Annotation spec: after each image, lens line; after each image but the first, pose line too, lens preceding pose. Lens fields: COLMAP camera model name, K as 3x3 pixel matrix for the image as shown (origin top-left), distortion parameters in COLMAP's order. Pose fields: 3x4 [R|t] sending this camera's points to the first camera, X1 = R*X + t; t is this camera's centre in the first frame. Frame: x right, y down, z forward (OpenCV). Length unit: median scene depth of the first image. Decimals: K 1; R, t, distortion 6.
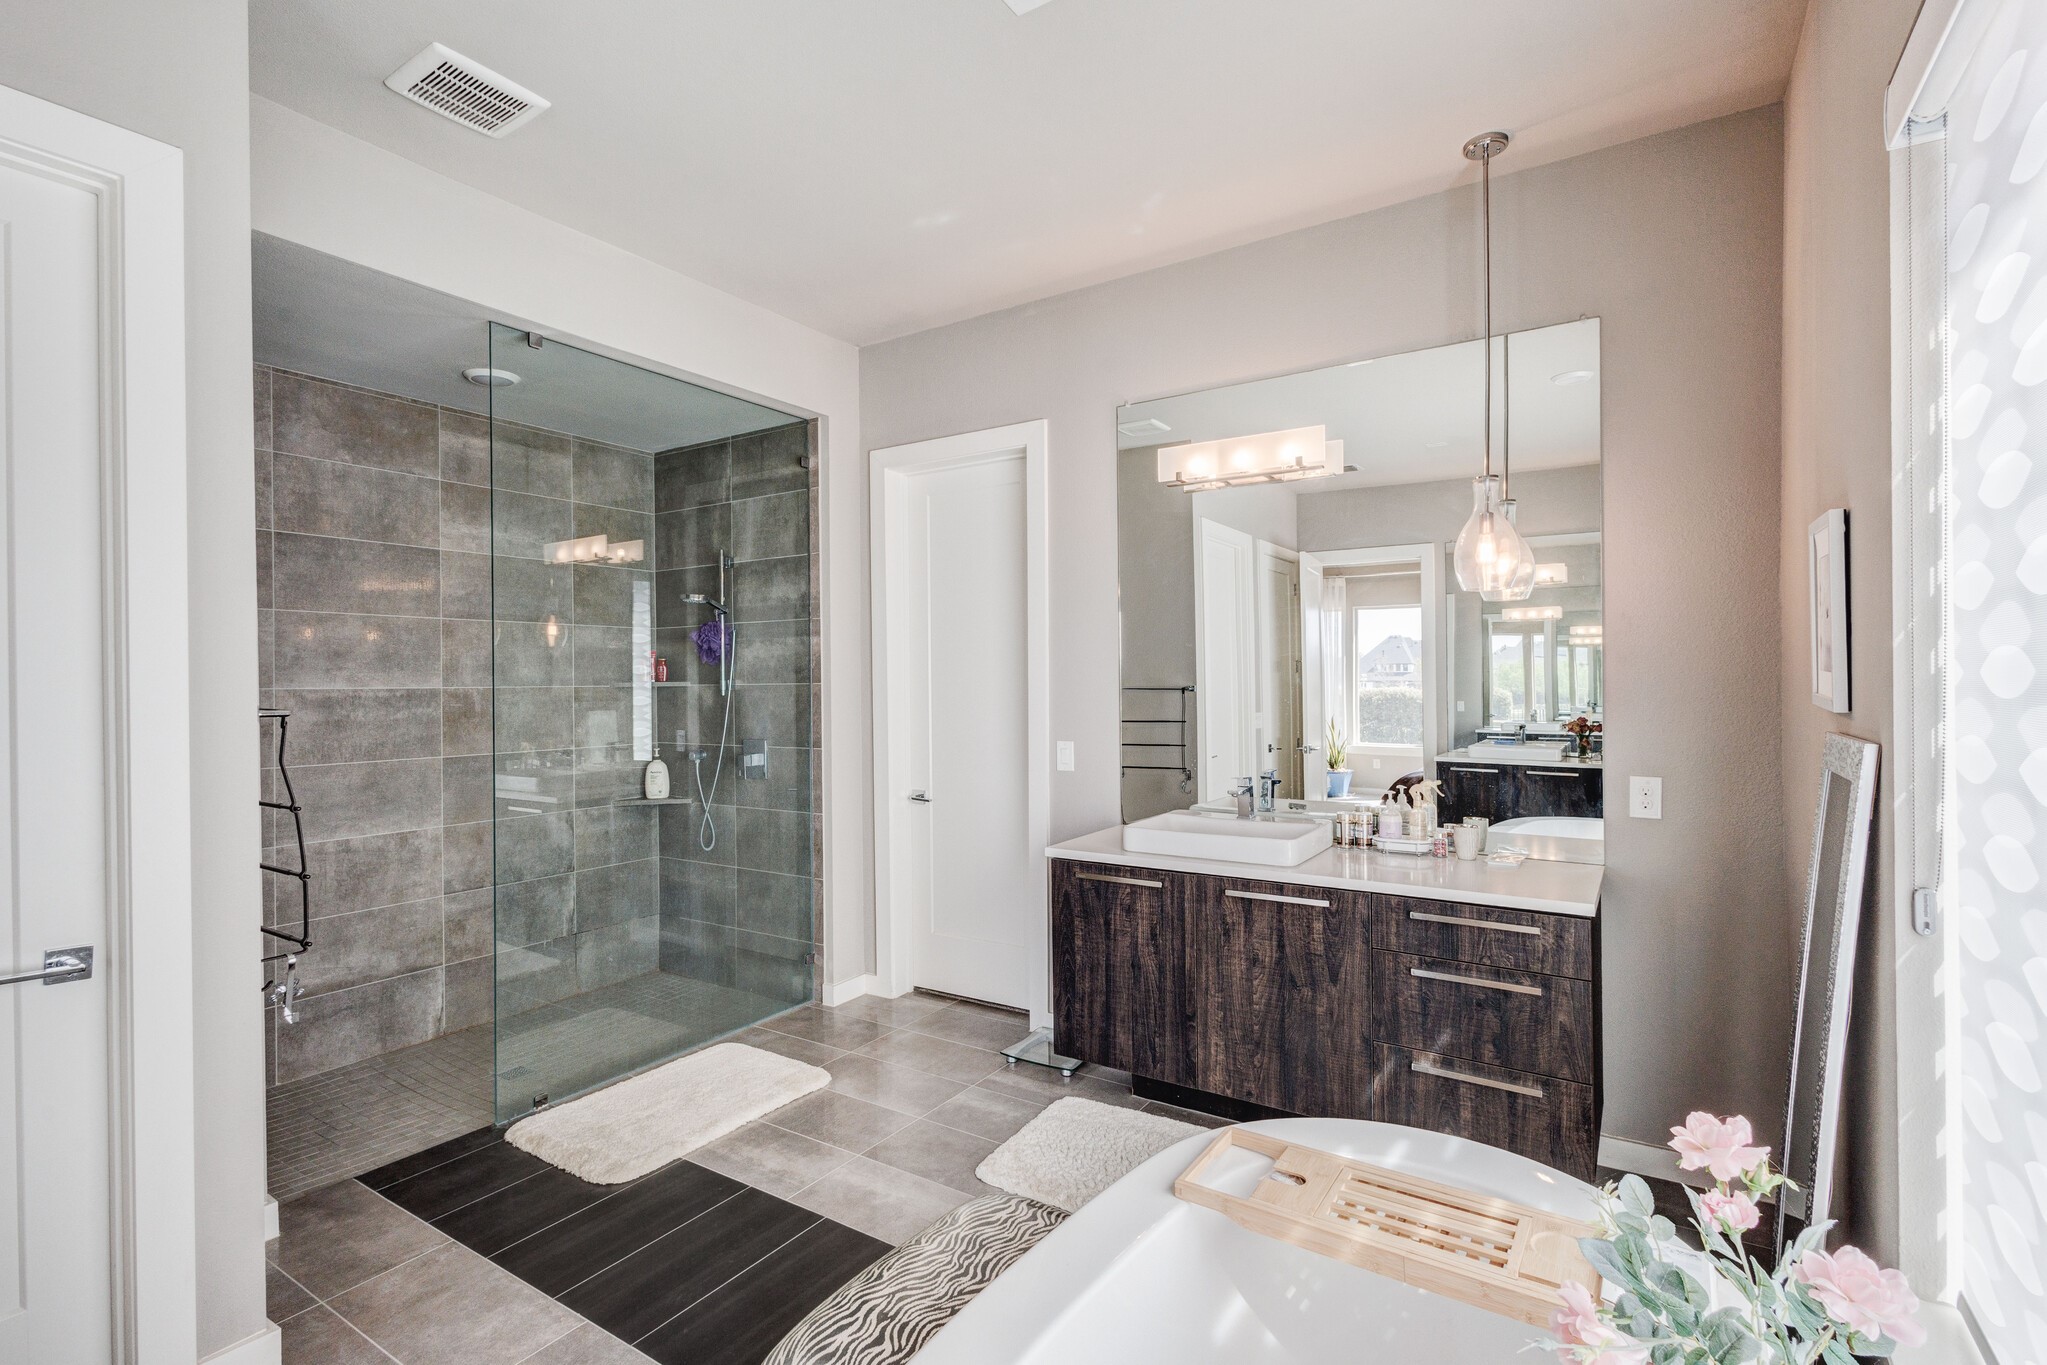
lens RADIAL K [[952.4, 0, 1021.1], [0, 952.4, 685.2], [0, 0, 1]] dist [0.012768, 0.000209]
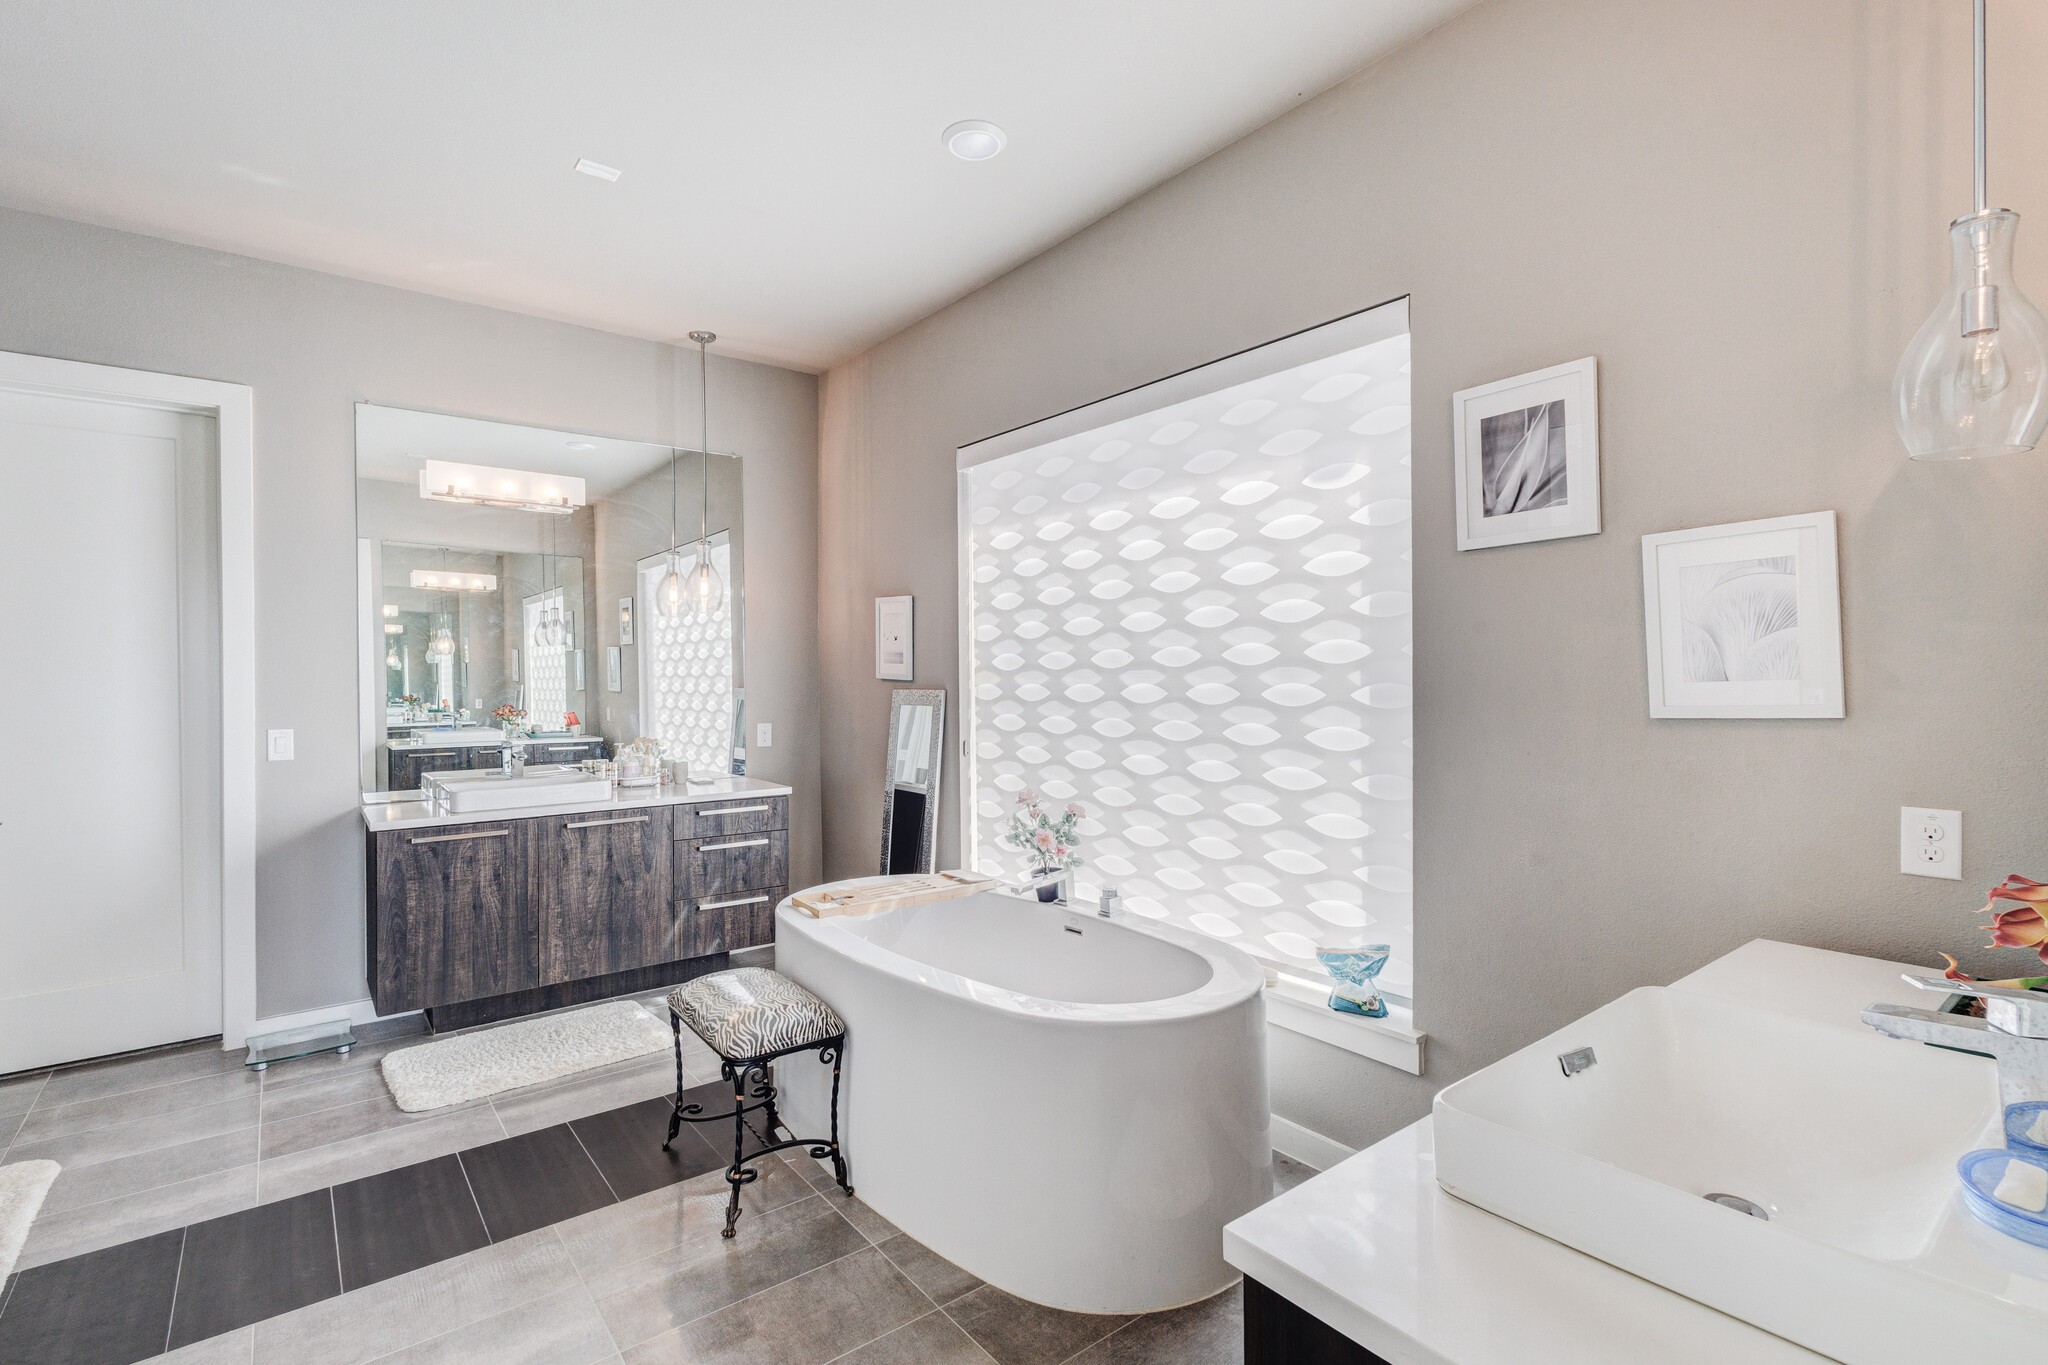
lens RADIAL K [[952.8, 0, 1024.4], [0, 952.8, 677.6], [0, 0, 1]] dist [0.012768, 0.000209]
pose [[0.321370, 0.004873, 0.946941, -0.830856], [0.007938, 0.999938, -0.007839, 0.027160], [-0.946920, 0.010036, 0.321311, -0.026046]]
